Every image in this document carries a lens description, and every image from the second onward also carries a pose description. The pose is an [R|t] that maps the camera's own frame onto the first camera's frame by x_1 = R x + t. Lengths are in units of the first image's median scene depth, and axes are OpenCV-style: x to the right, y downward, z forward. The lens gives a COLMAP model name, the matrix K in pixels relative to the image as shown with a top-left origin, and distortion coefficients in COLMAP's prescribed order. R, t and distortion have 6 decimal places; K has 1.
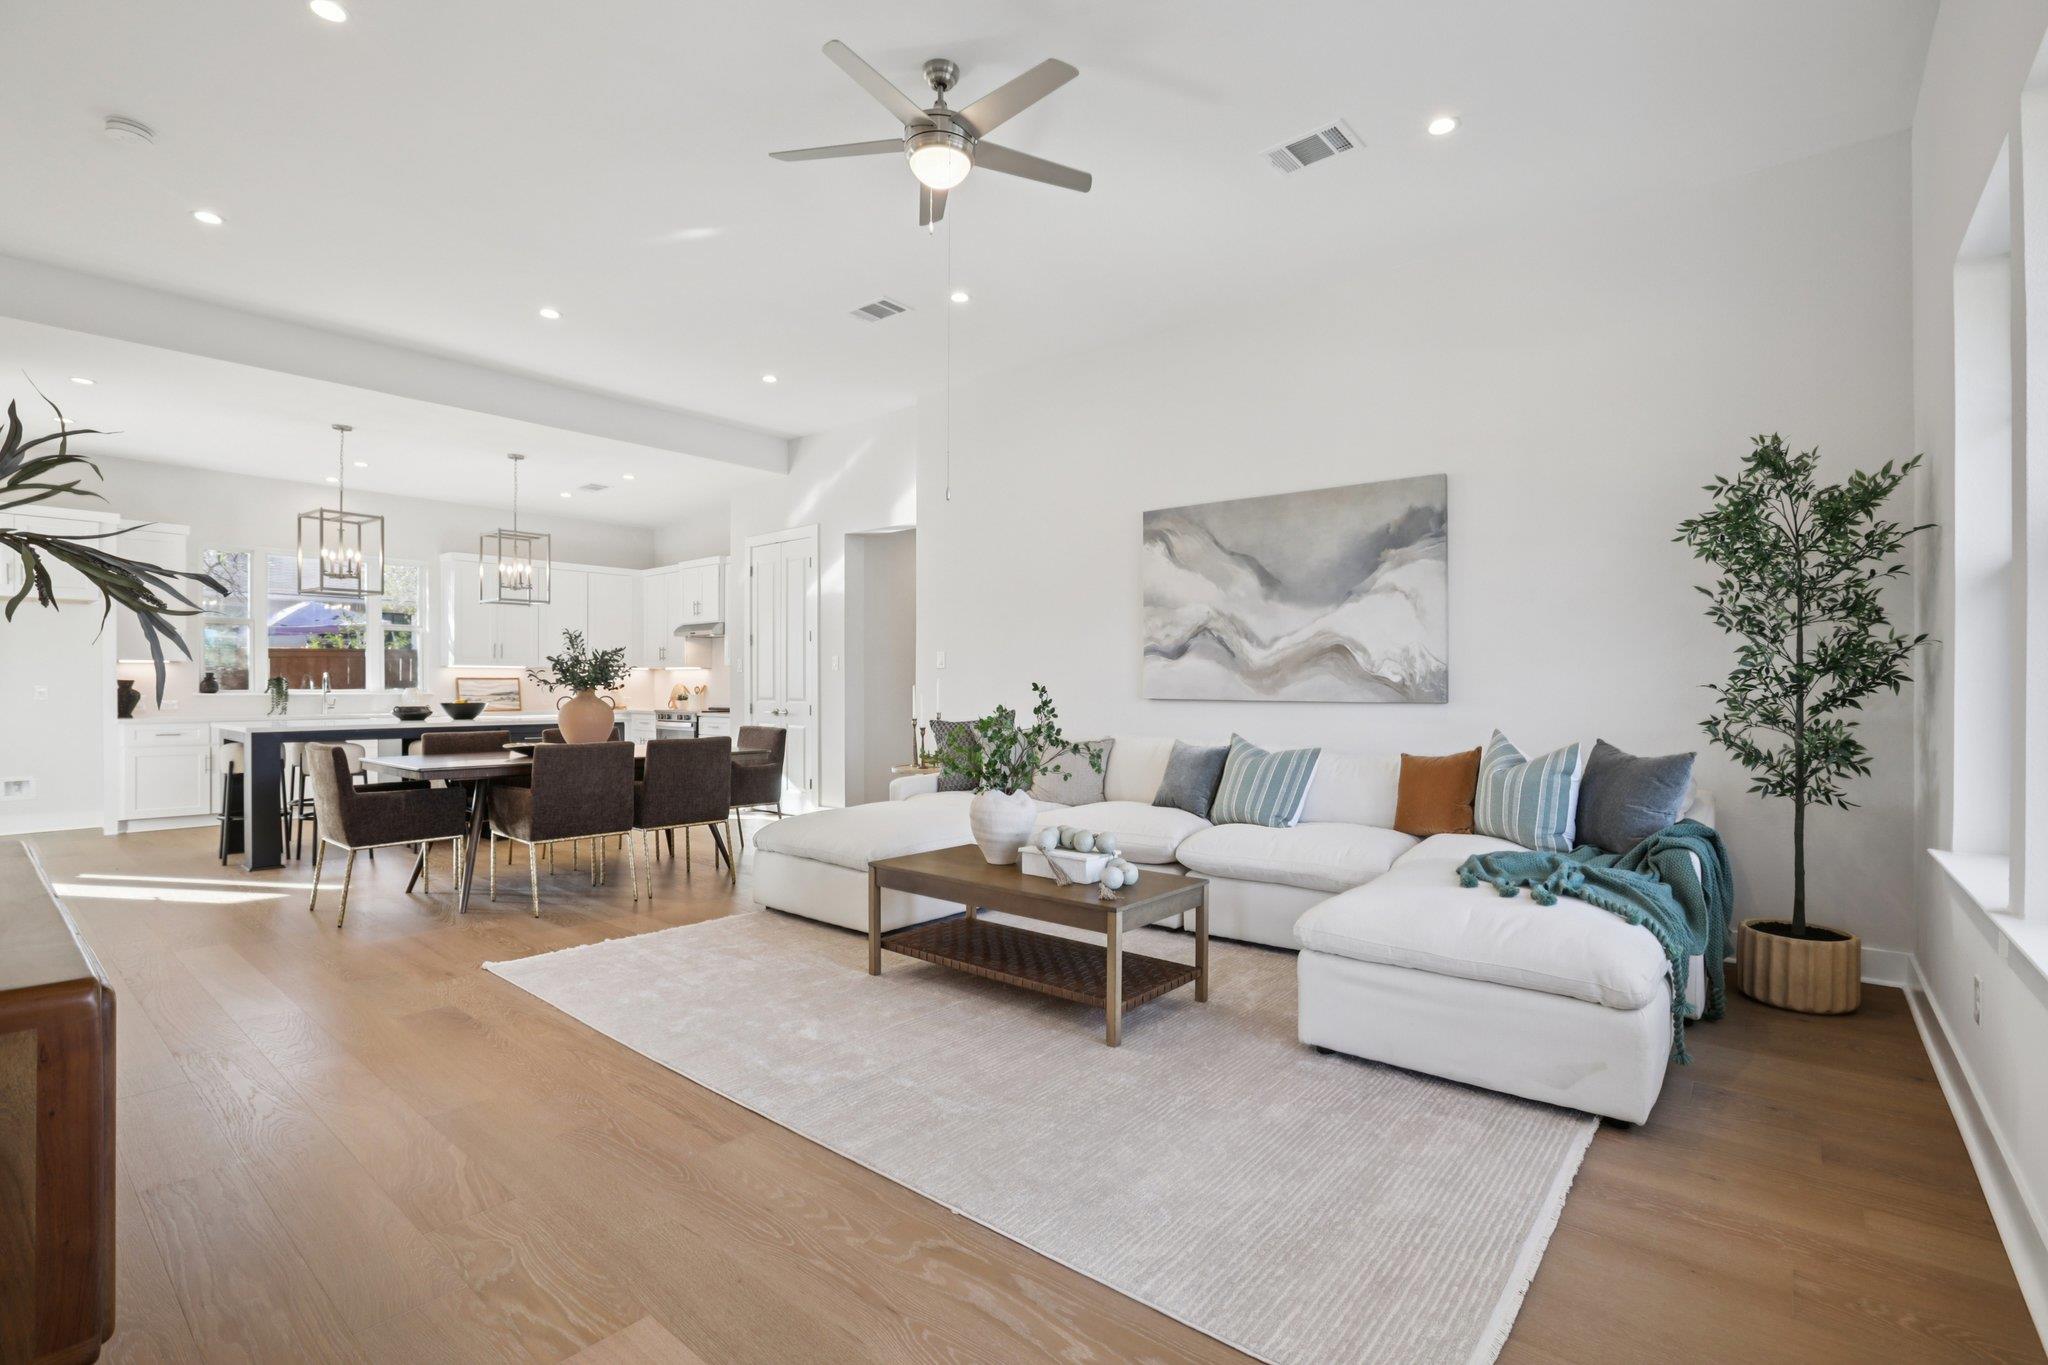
lens RADIAL K [[936.5, 0, 1031.7], [0, 936.5, 686.8], [0, 0, 1]] dist [-0.044683, 0.000348]
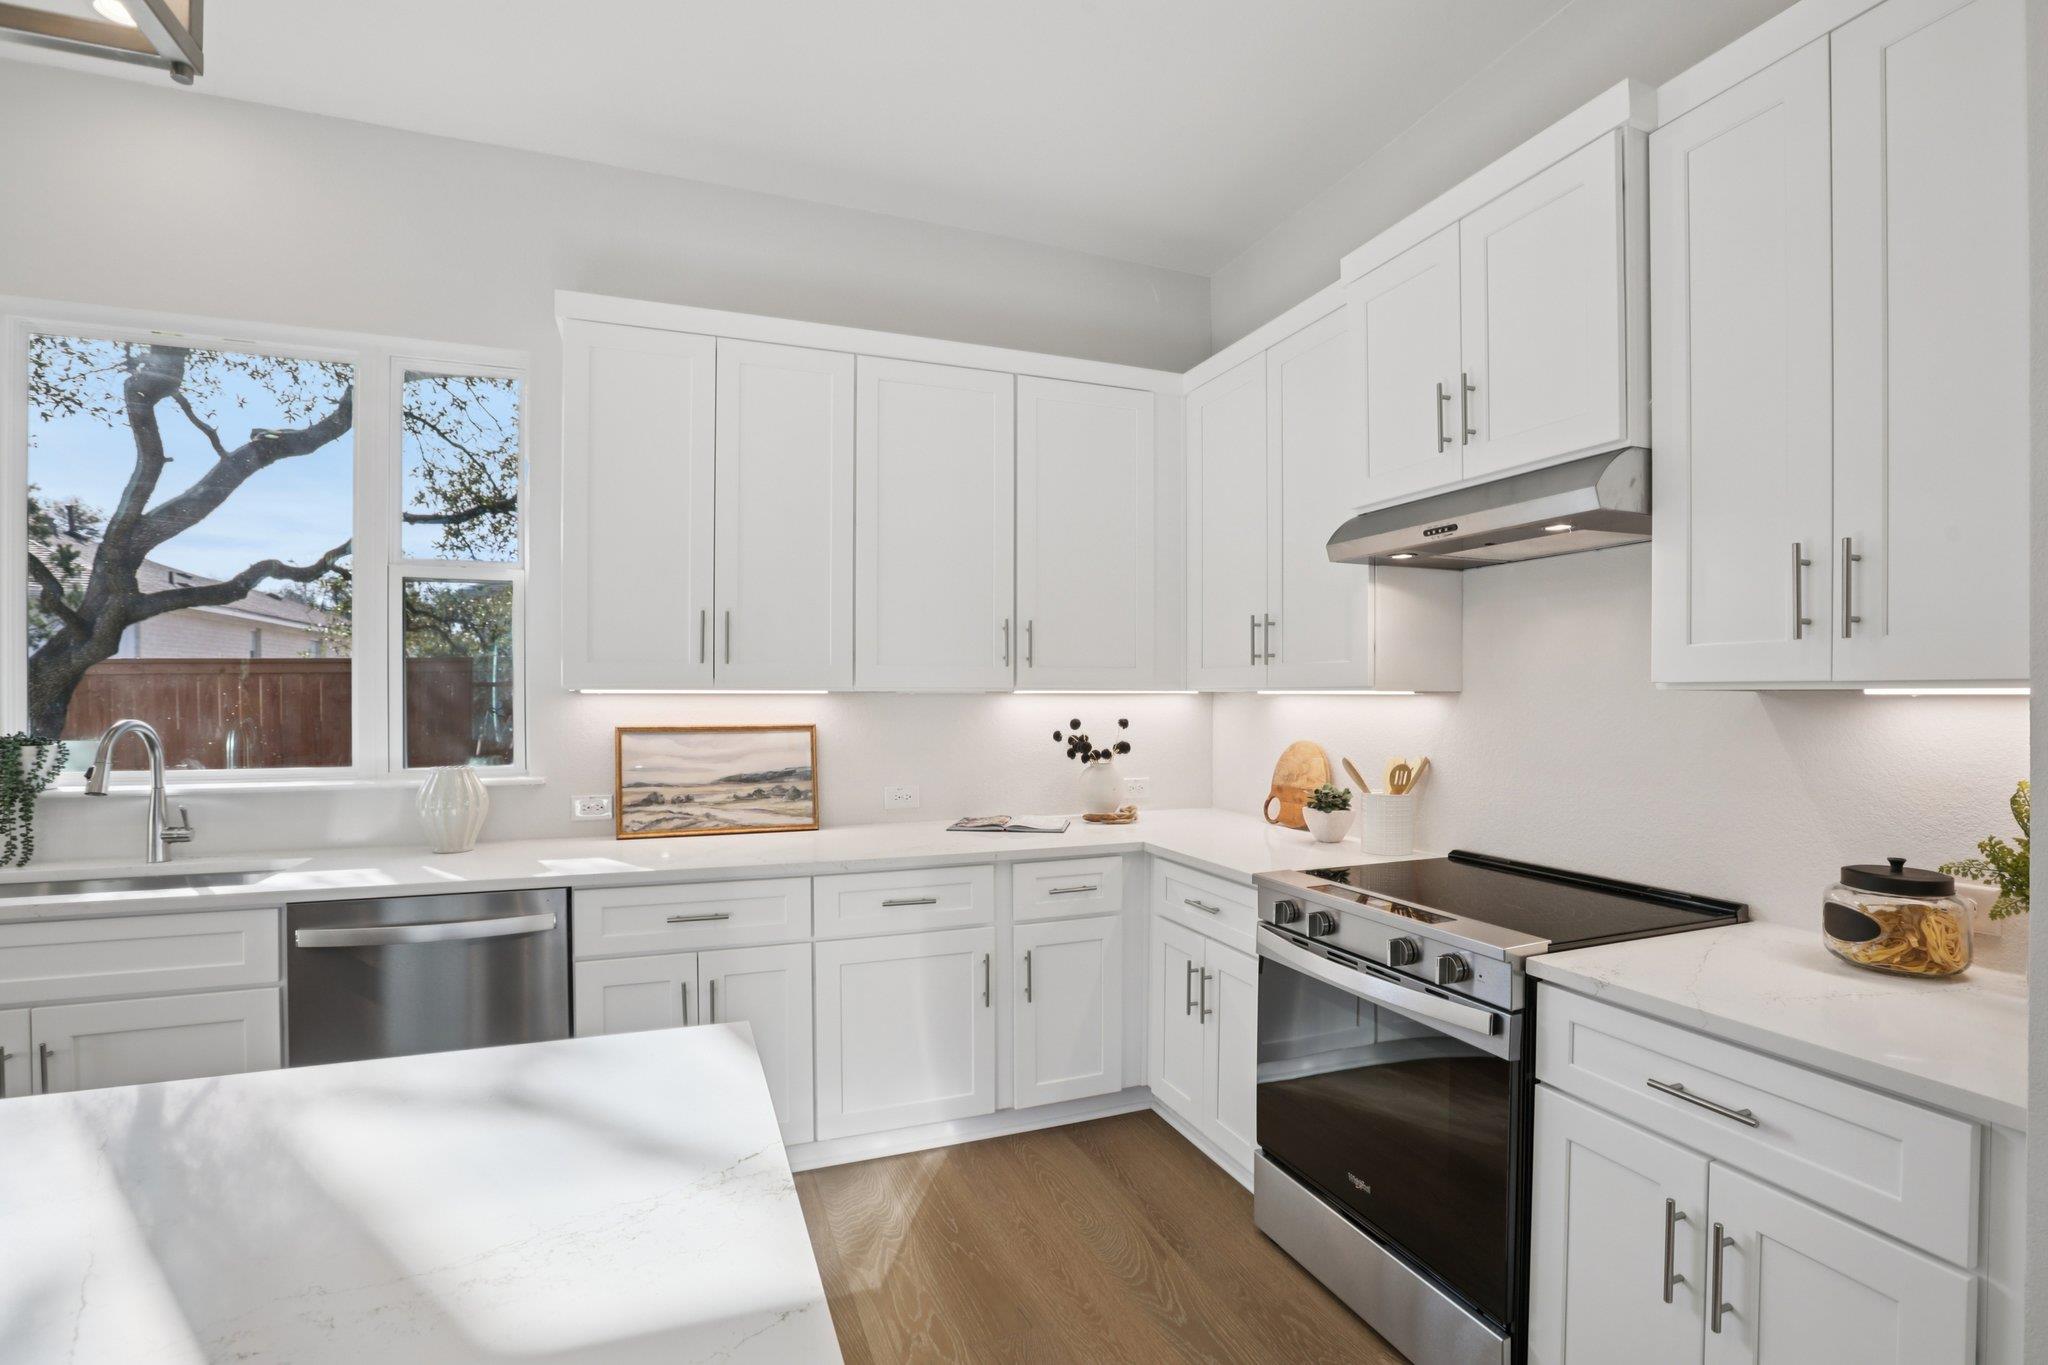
lens RADIAL K [[940.7, 0, 1021.5], [0, 940.7, 704.7], [0, 0, 1]] dist [-0.022918, 0.000895]
pose [[0.873696, 0.005324, -0.486442, -0.562665], [-0.000030, 0.999941, 0.010889, -0.033554], [0.486472, -0.009499, 0.873645, 1.257836]]
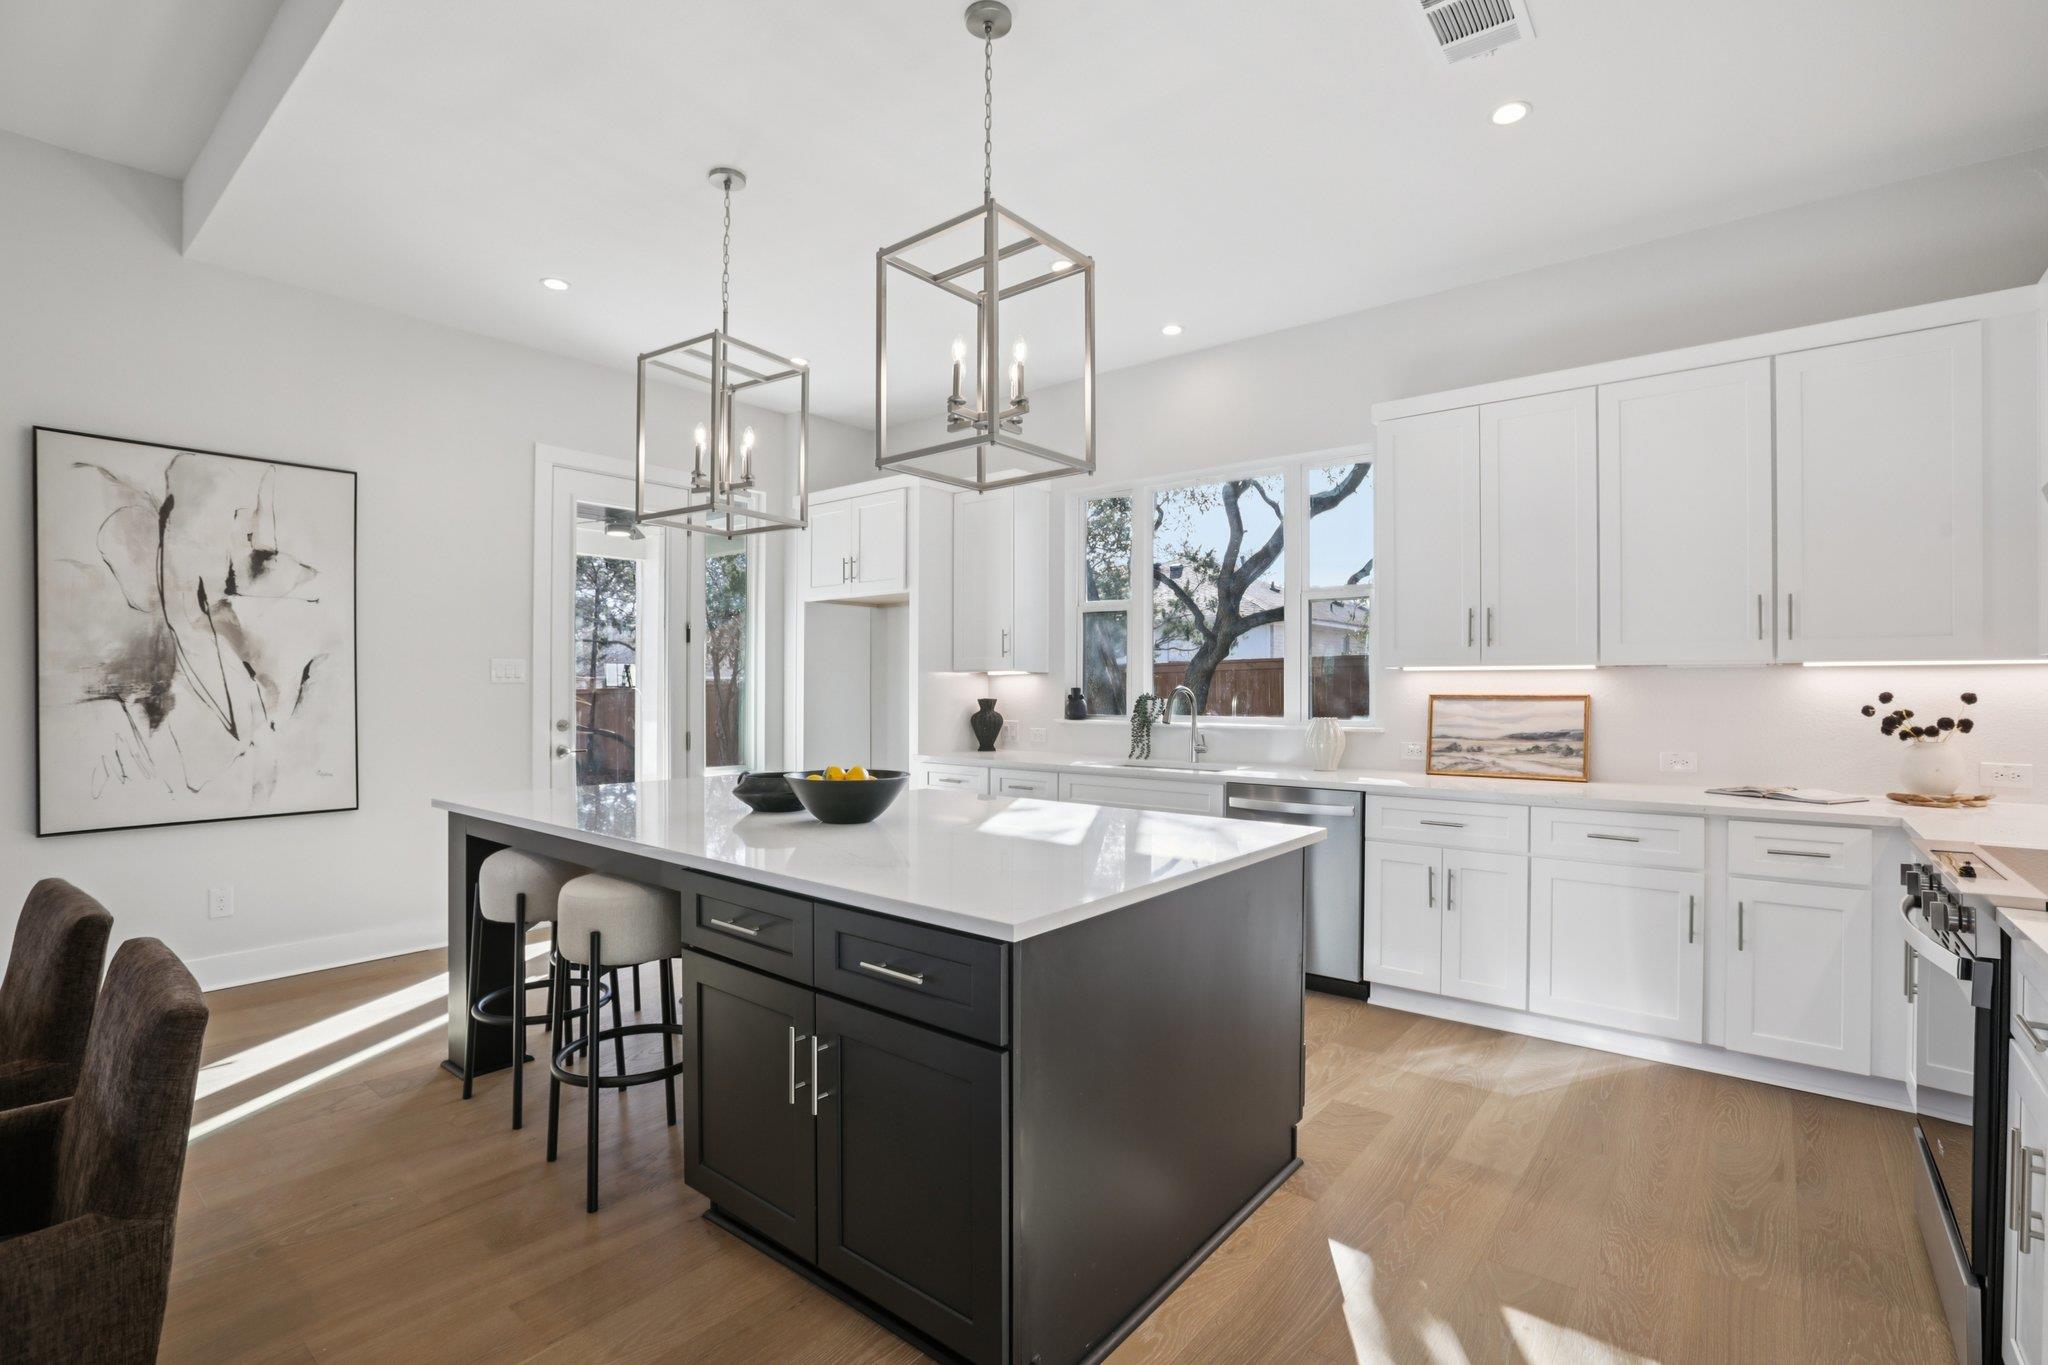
lens RADIAL K [[936.5, 0, 1031.7], [0, 936.5, 686.8], [0, 0, 1]] dist [-0.044683, 0.000348]
pose [[0.015030, 0.001563, -0.999886, -0.306039], [0.003218, 0.999994, 0.001612, -0.024043], [0.999882, -0.003241, 0.015025, 1.281120]]
